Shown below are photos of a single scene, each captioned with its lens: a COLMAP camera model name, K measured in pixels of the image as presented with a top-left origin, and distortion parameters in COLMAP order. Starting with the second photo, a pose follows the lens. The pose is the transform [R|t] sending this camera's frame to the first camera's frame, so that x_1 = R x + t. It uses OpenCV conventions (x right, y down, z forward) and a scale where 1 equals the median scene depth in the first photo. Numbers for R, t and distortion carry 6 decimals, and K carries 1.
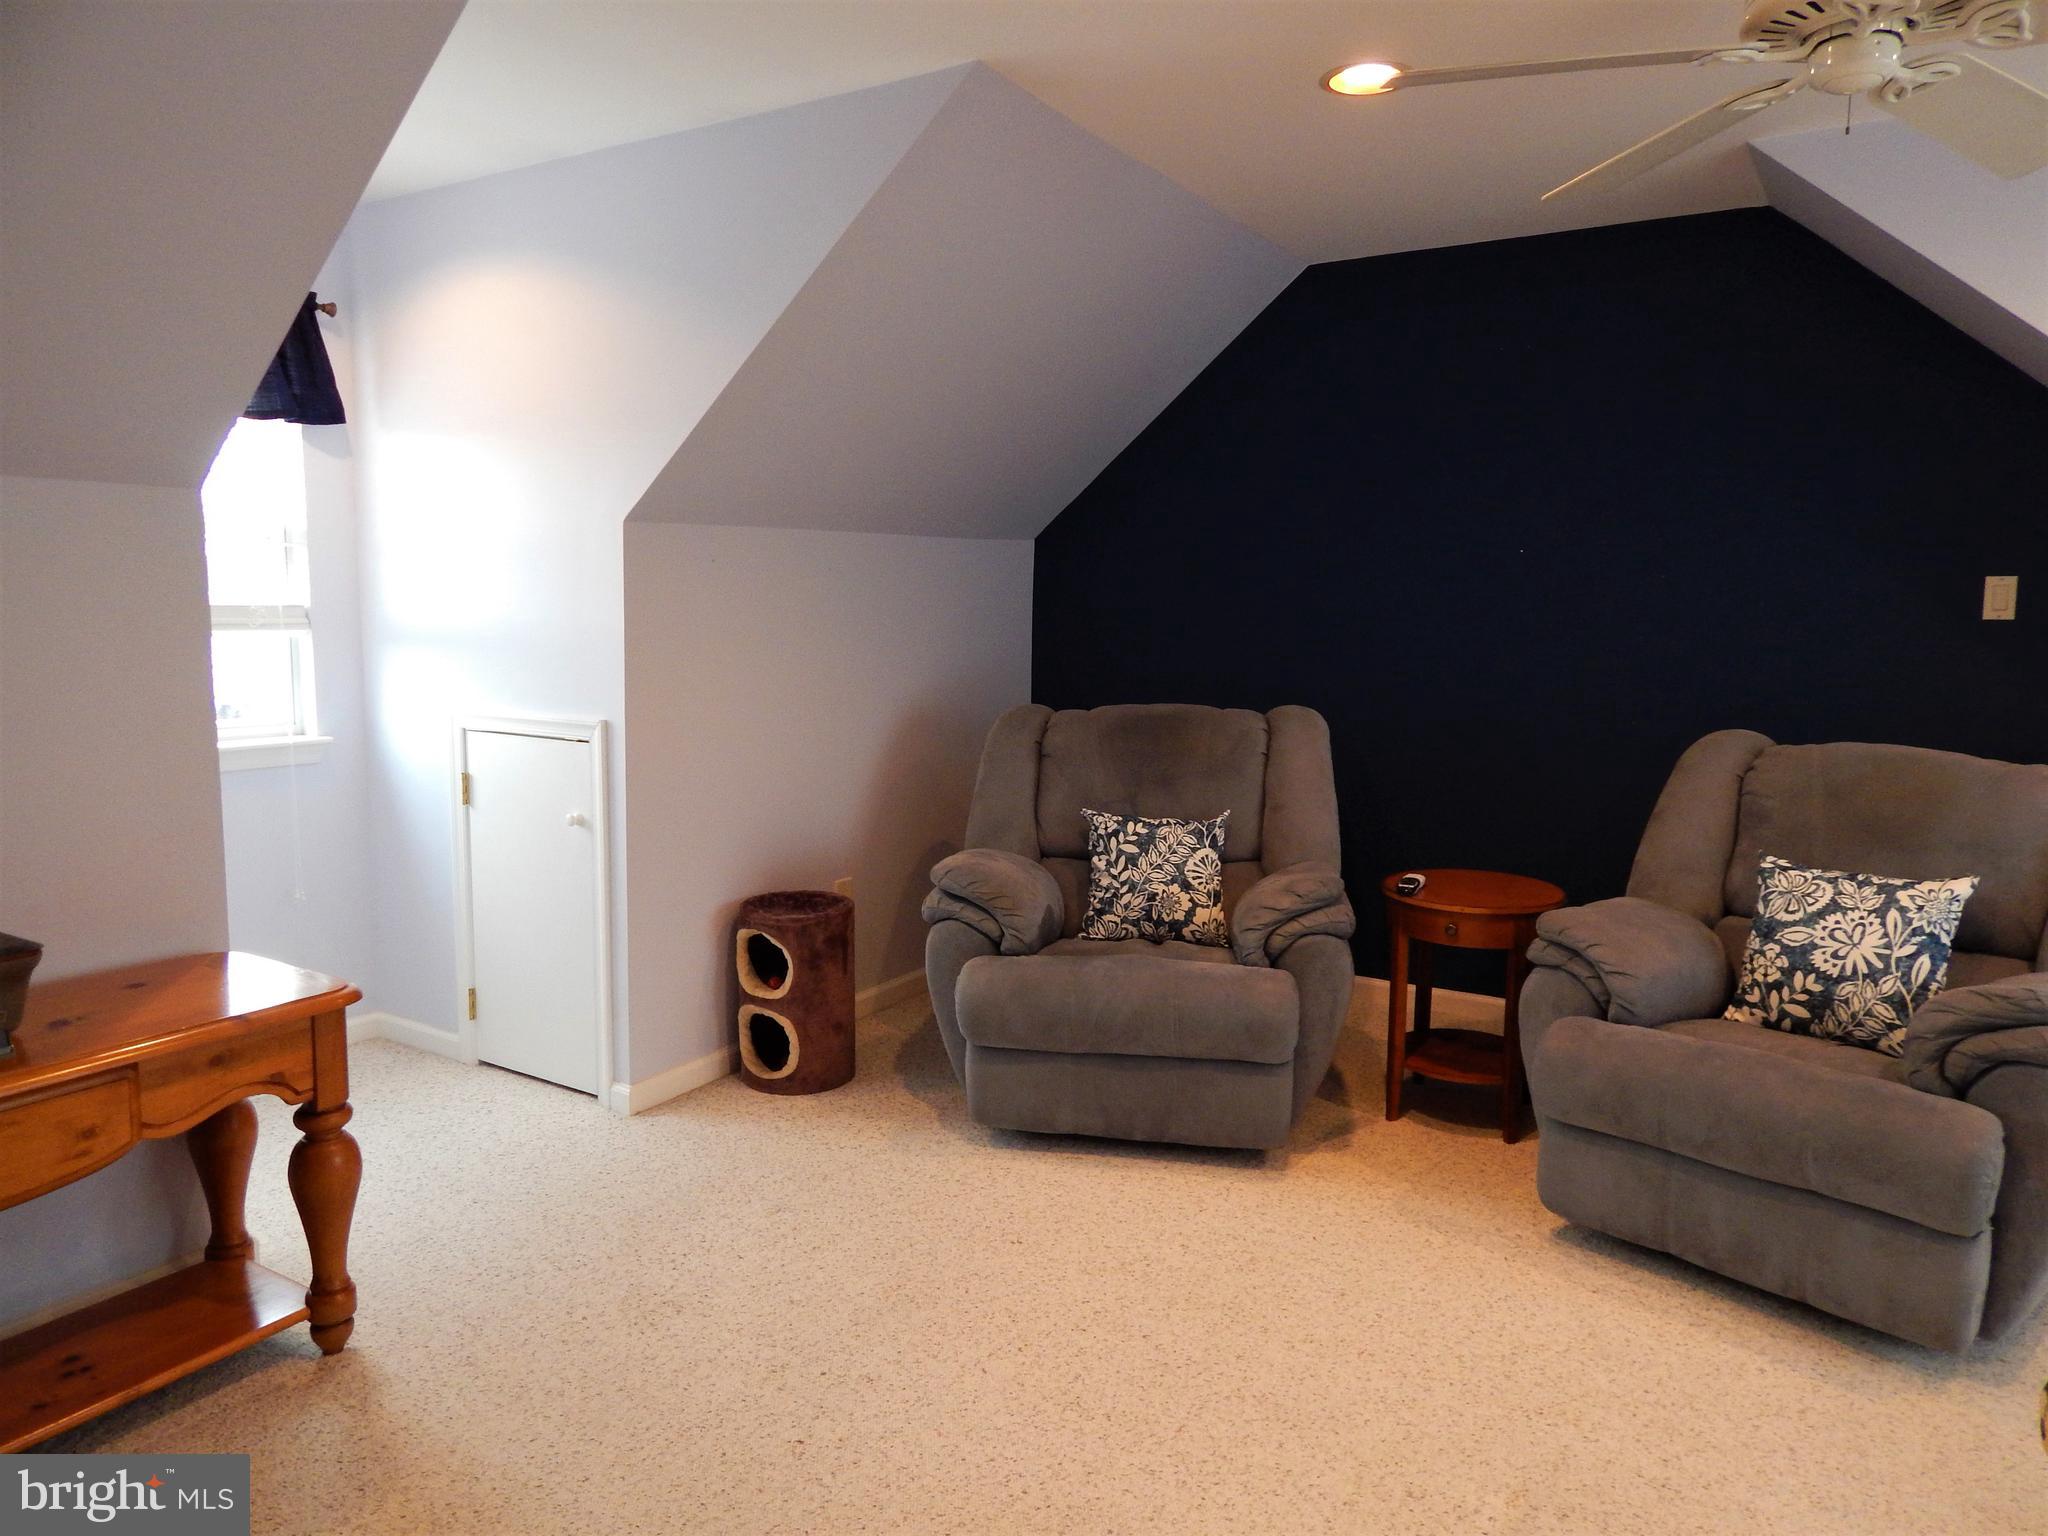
lens RADIAL K [[1343.7, 0, 1037.7], [0, 1343.7, 762.5], [0, 0, 1]] dist [-0.000113, -0.006467]
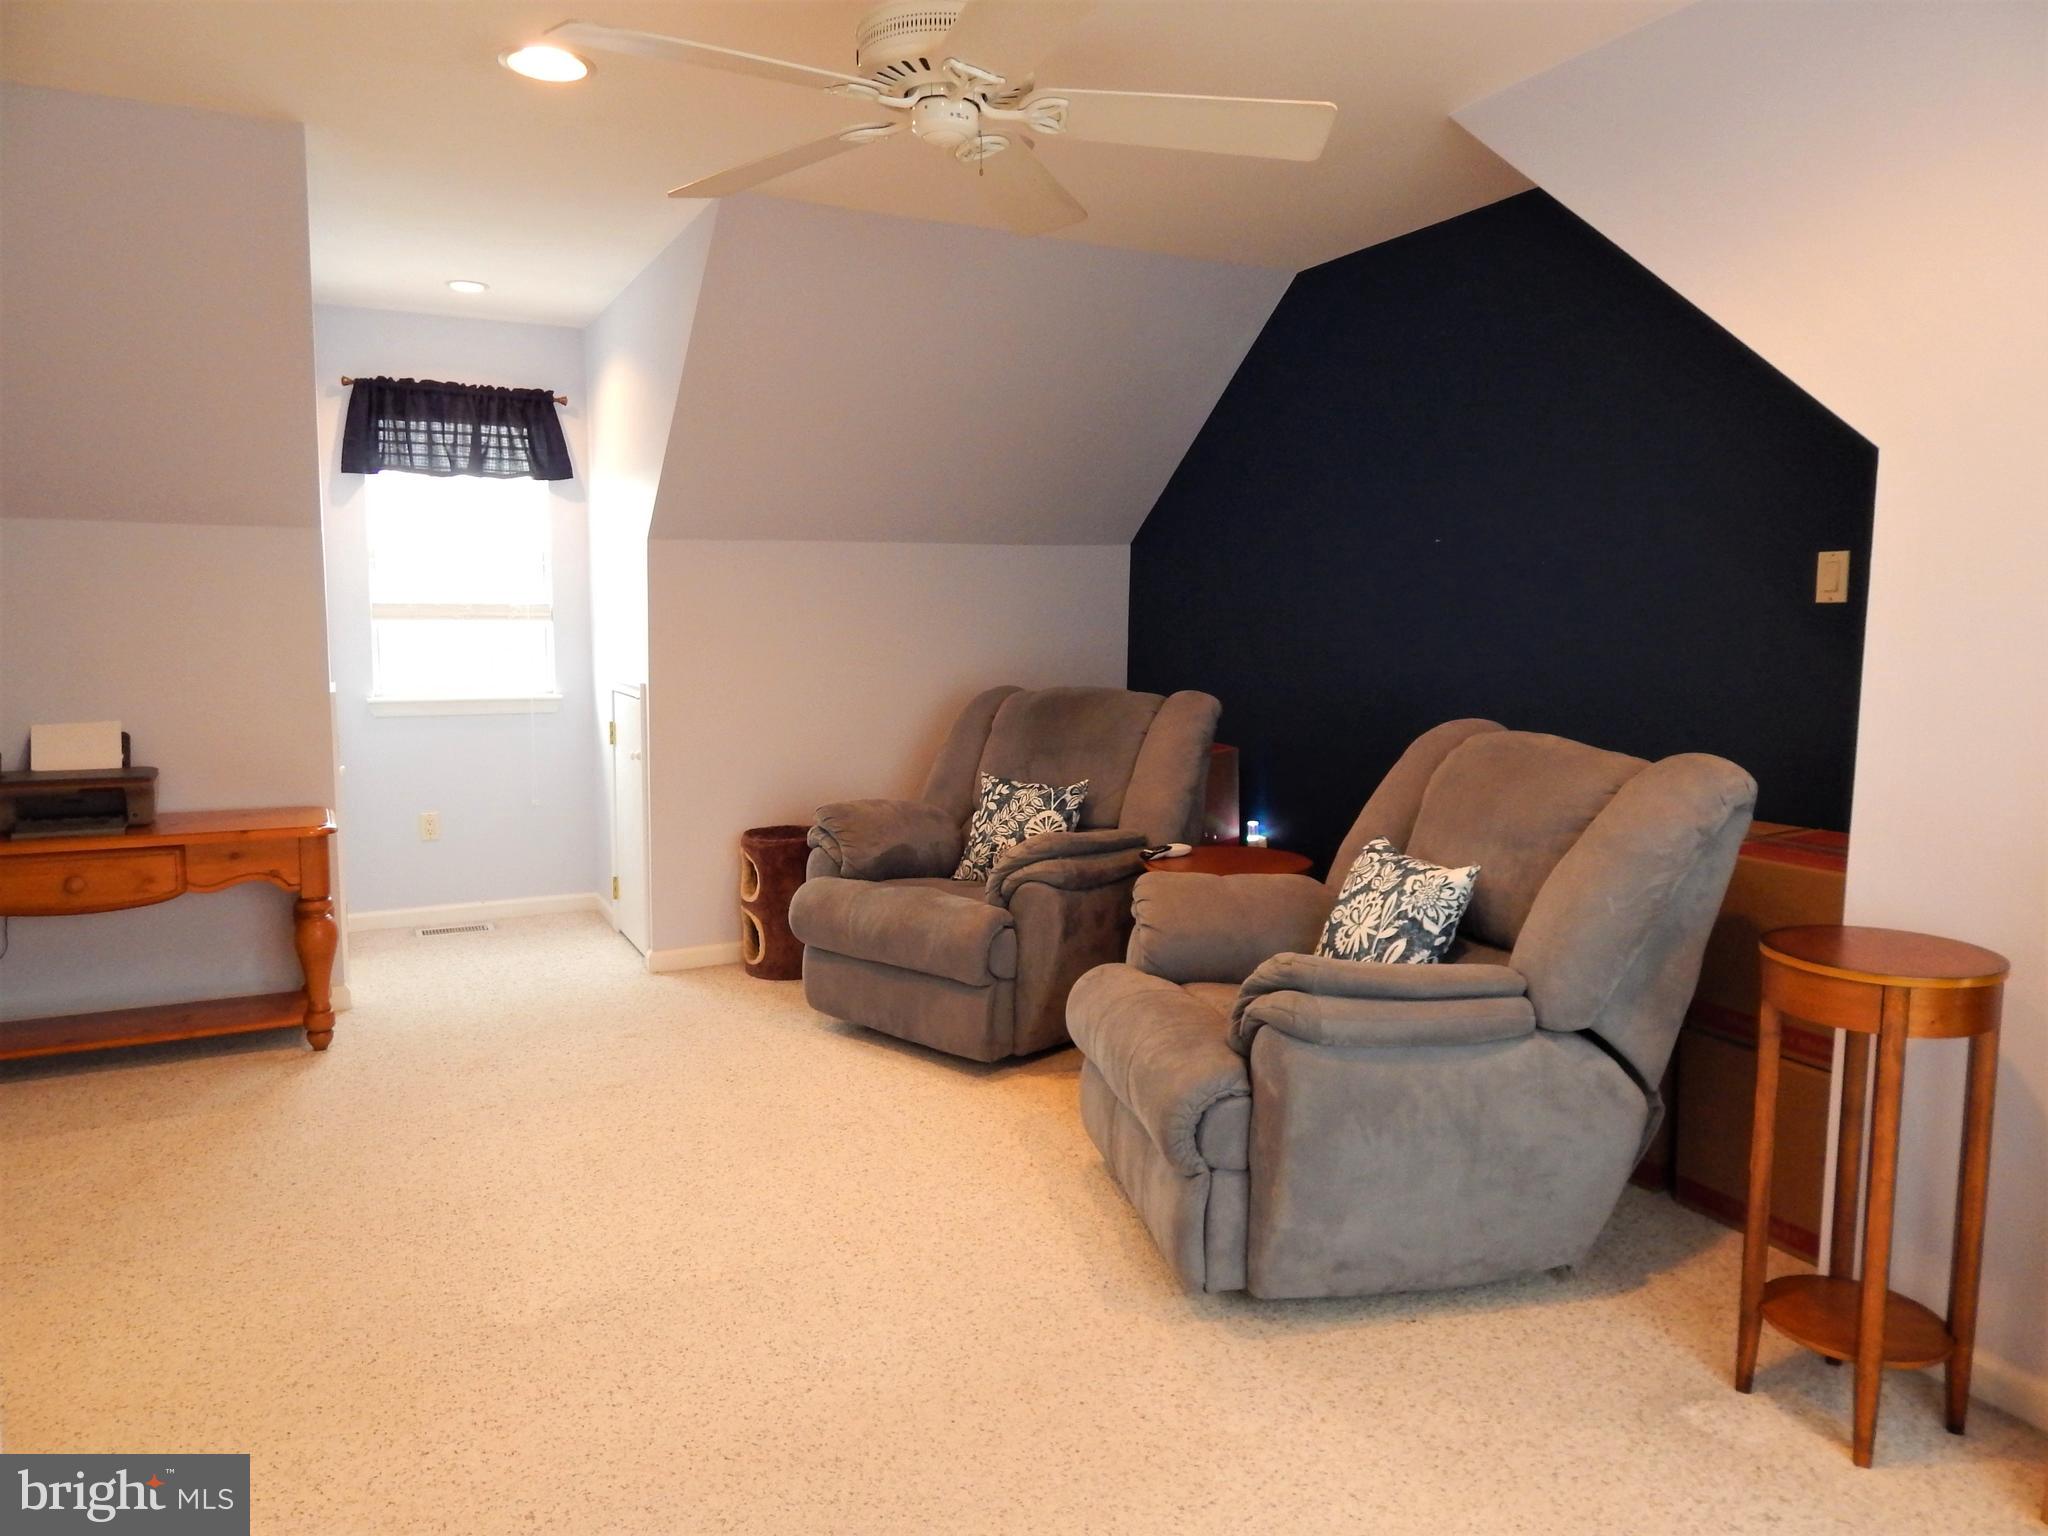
lens RADIAL K [[1357.6, 0, 1031.4], [0, 1357.6, 762.3], [0, 0, 1]] dist [0.000918, -0.000935]
pose [[0.856535, 0.051302, -0.513533, 0.763303], [-0.057569, 0.998335, 0.003712, 0.021733], [0.512868, 0.026384, 0.858062, 0.006139]]
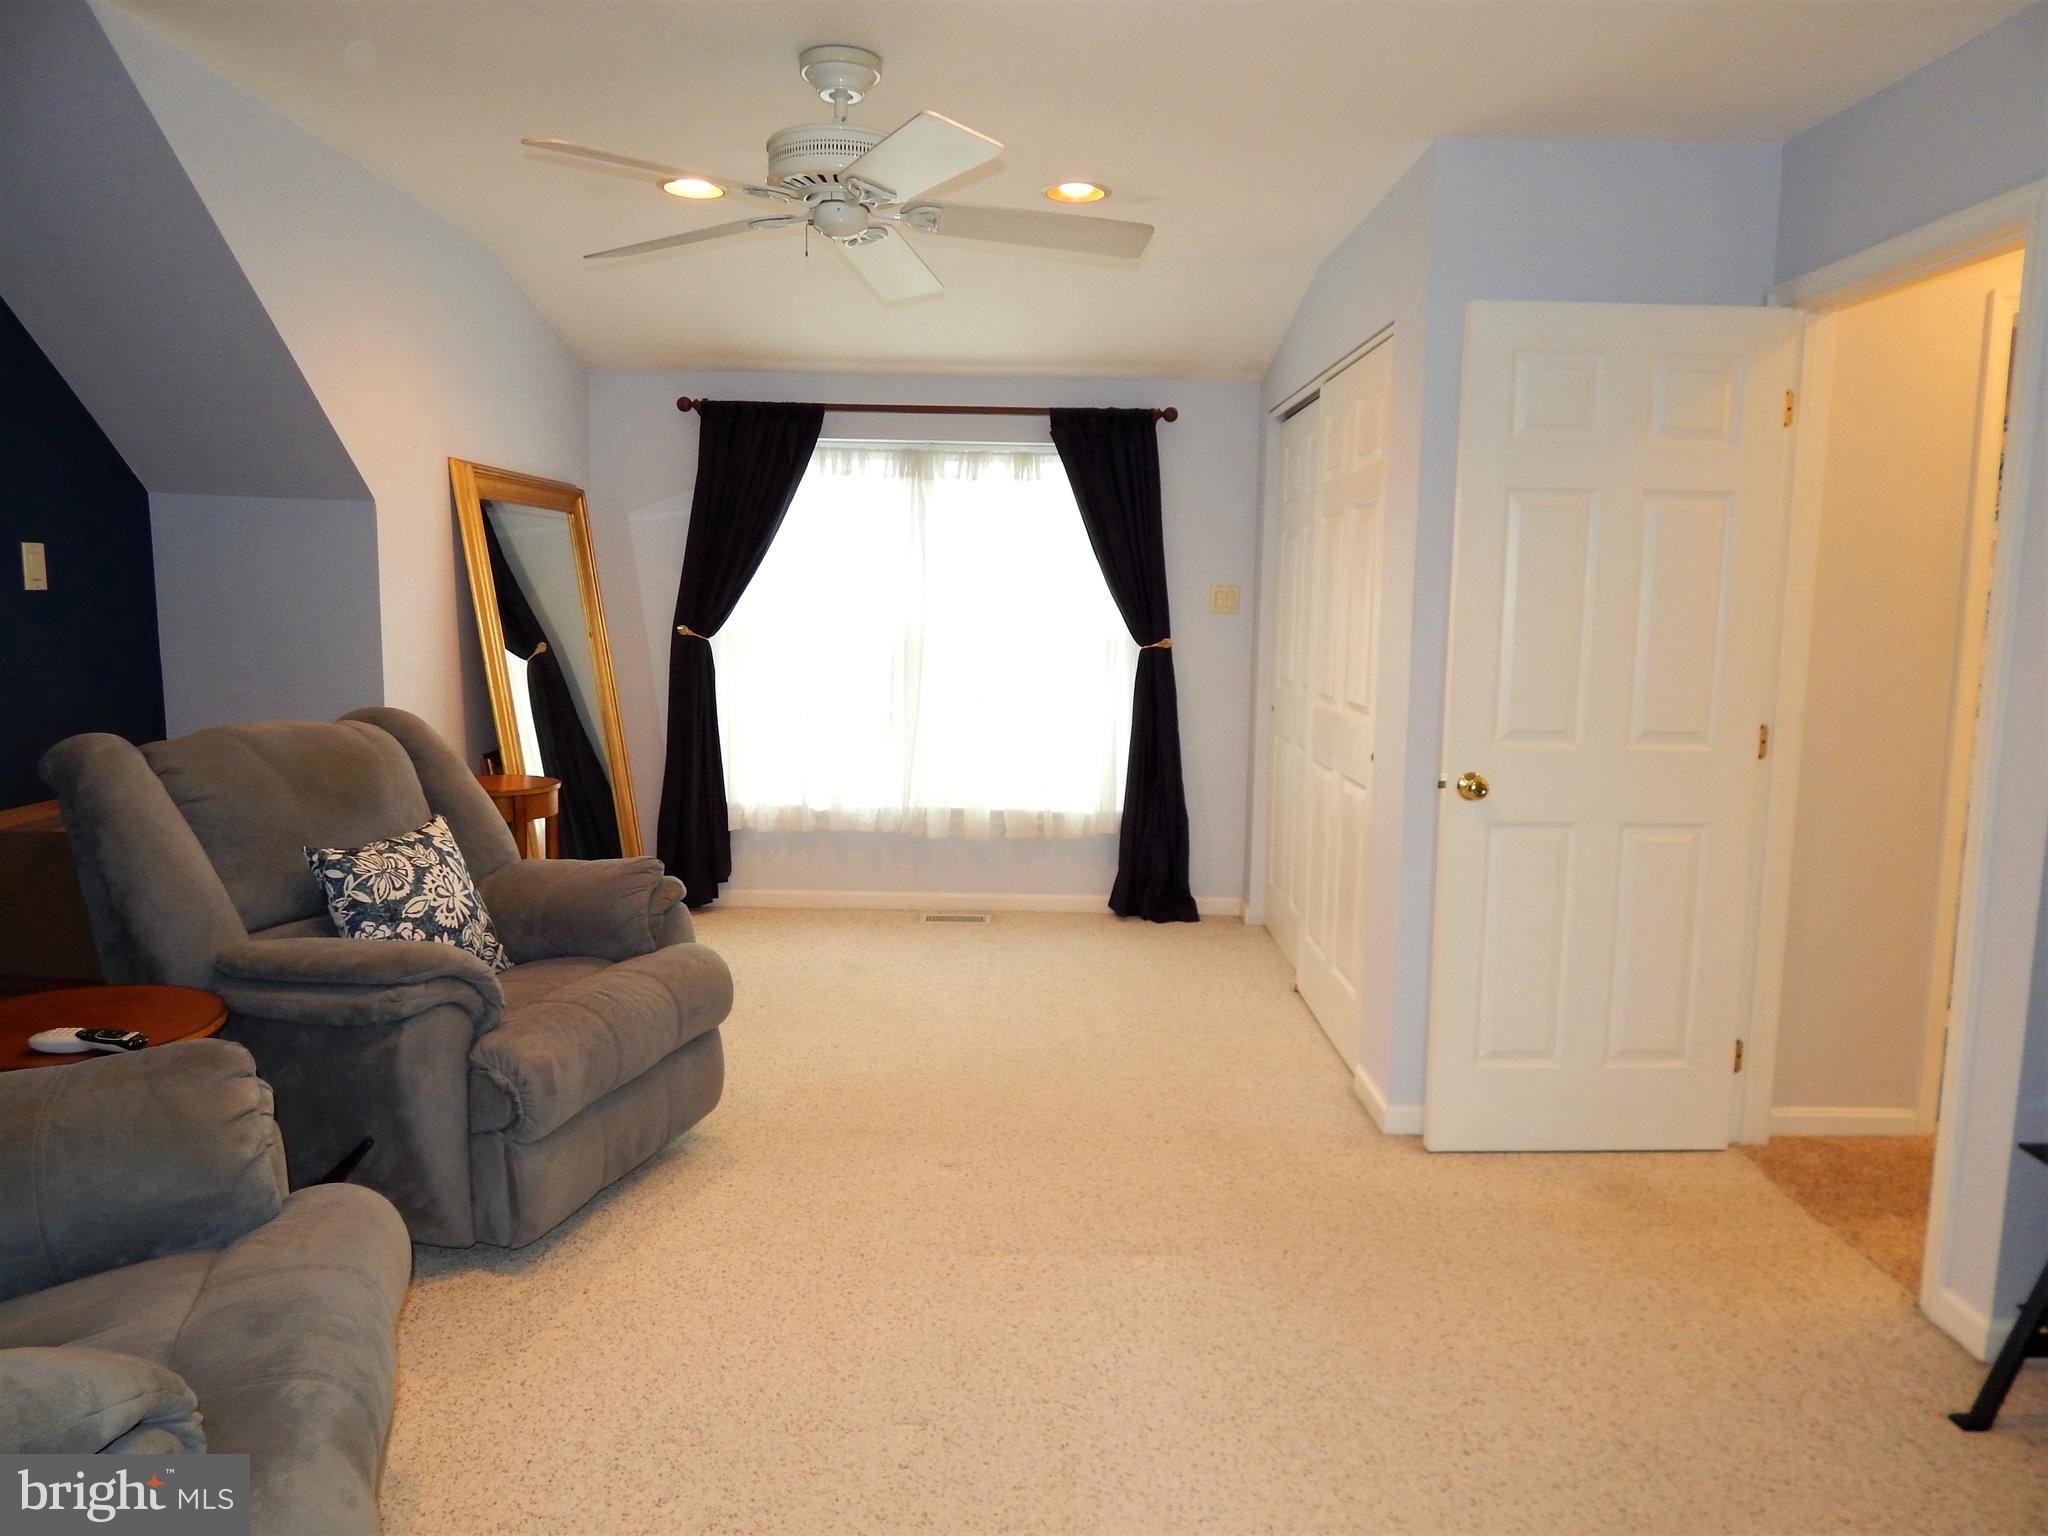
lens RADIAL K [[1343.7, 0, 1032.9], [0, 1343.7, 758.4], [0, 0, 1]] dist [0.000466, 0.000109]
pose [[-0.534232, -0.119442, 0.836857, -0.458560], [0.077100, 0.978957, 0.188943, -0.120290], [-0.841814, 0.165461, -0.513781, 0.959893]]
